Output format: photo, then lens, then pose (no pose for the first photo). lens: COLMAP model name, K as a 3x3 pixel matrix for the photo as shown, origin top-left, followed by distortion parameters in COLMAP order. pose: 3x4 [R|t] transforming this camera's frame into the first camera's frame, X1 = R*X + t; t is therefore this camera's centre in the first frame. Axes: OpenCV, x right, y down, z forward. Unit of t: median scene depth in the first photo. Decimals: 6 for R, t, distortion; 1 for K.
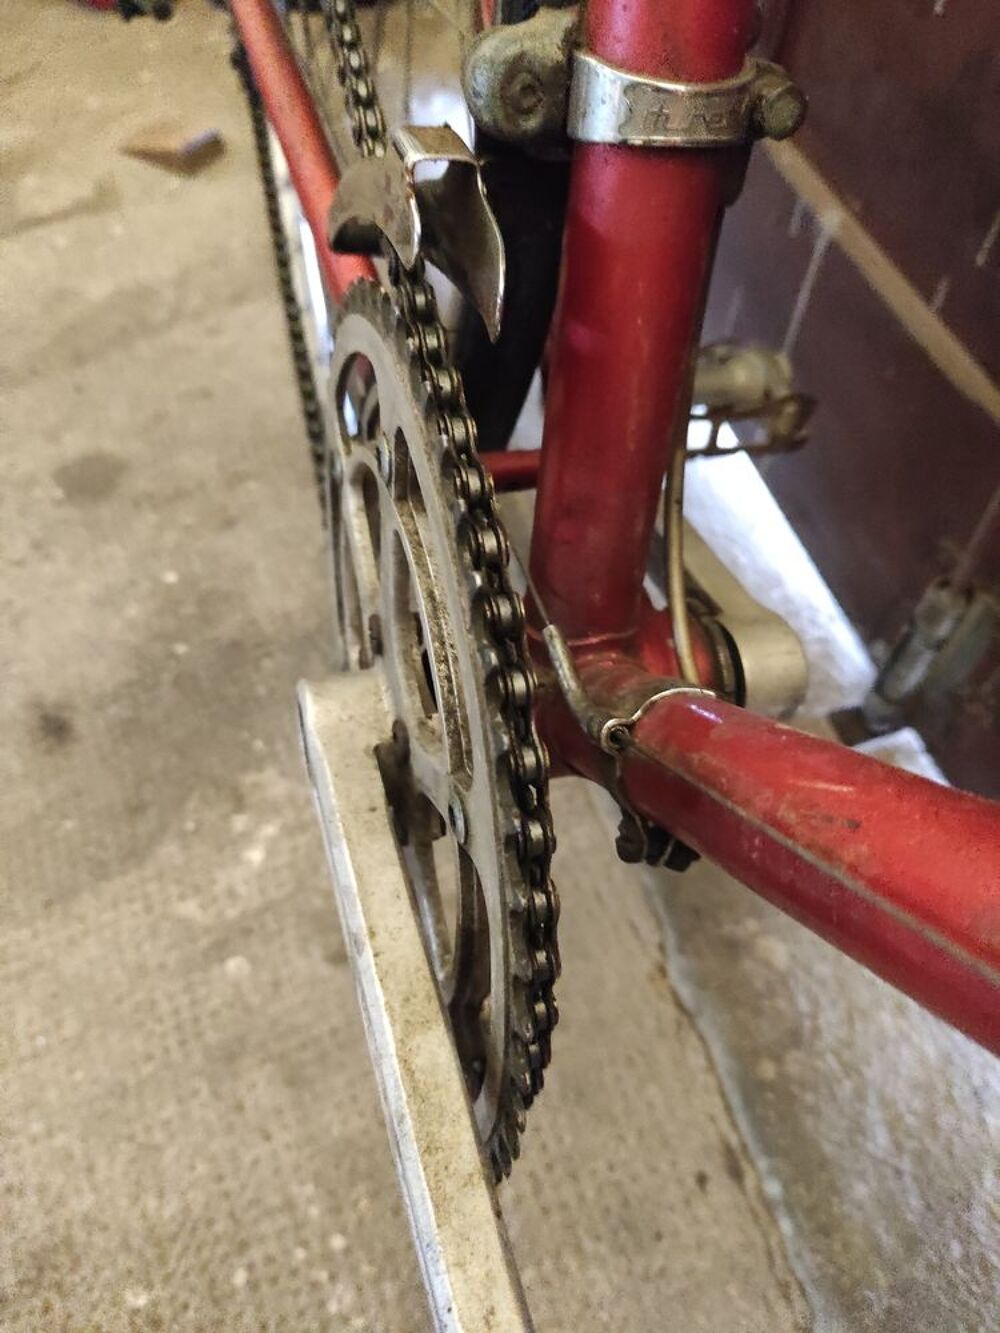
lens RADIAL K [[1043.8, 0, 501.0], [0, 1043.8, 660.6], [0, 0, 1]] dist [0.030637, -0.032715]
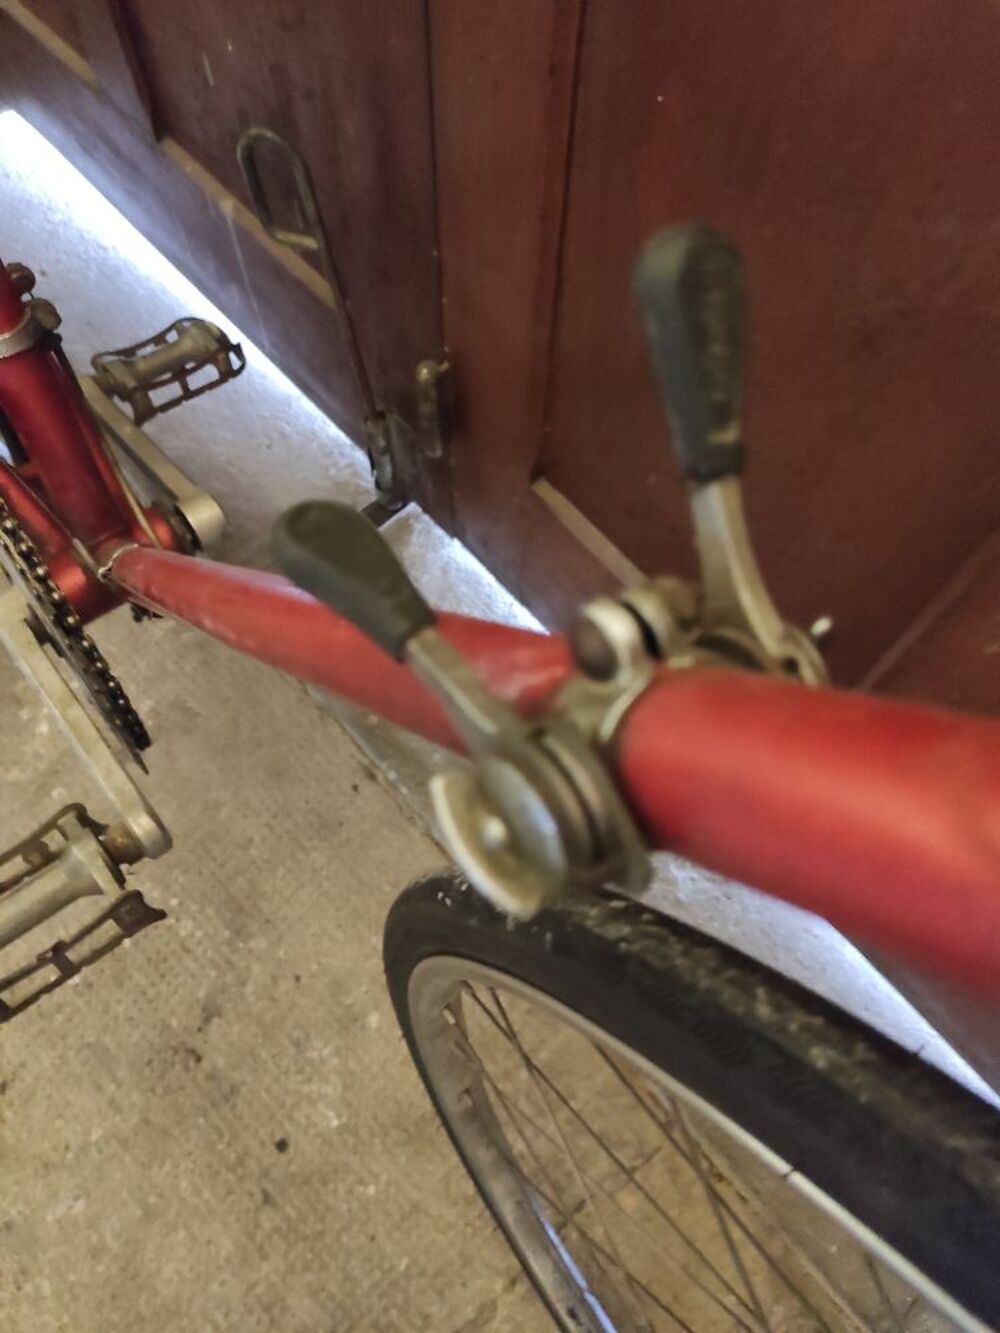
lens RADIAL K [[1043.8, 0, 501.0], [0, 1043.8, 660.6], [0, 0, 1]] dist [0.030637, -0.032715]
pose [[0.918265, -0.372813, 0.133418, 0.258417], [0.347961, 0.920561, 0.177458, 0.065661], [-0.188978, -0.116529, 0.975043, -0.742559]]
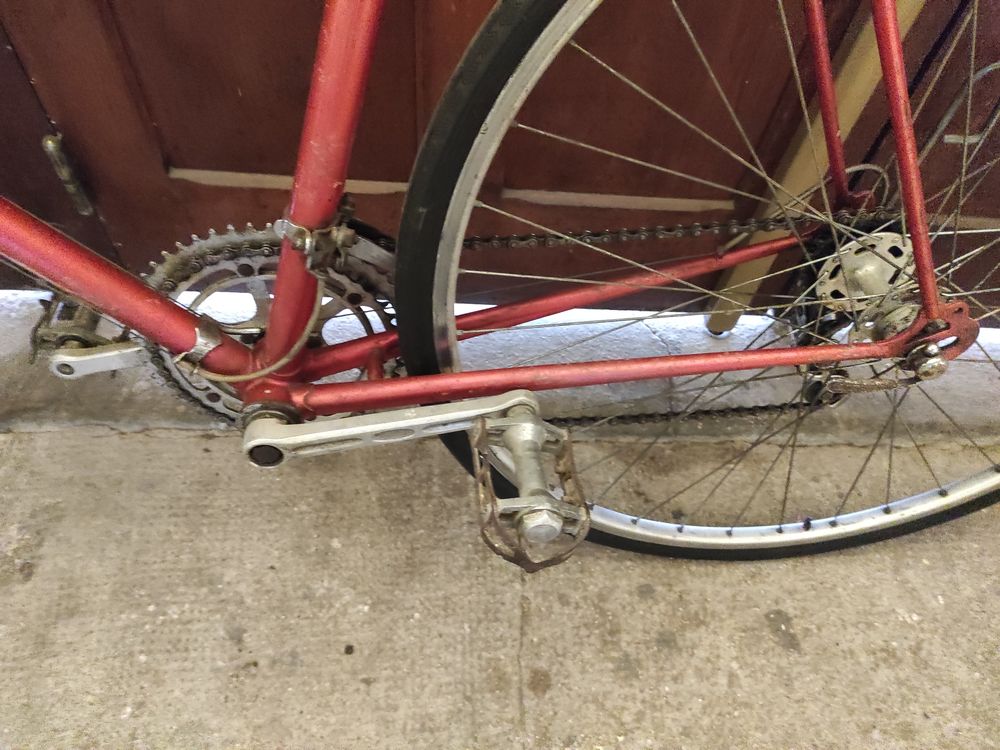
lens RADIAL K [[783.1, 0, 518.5], [0, 783.1, 373.3], [0, 0, 1]] dist [0.030637, -0.032715]
pose [[0.282655, -0.805429, 0.520952, -0.398514], [0.771585, 0.513569, 0.375372, 0.274993], [-0.569880, 0.295858, 0.766619, -0.831712]]
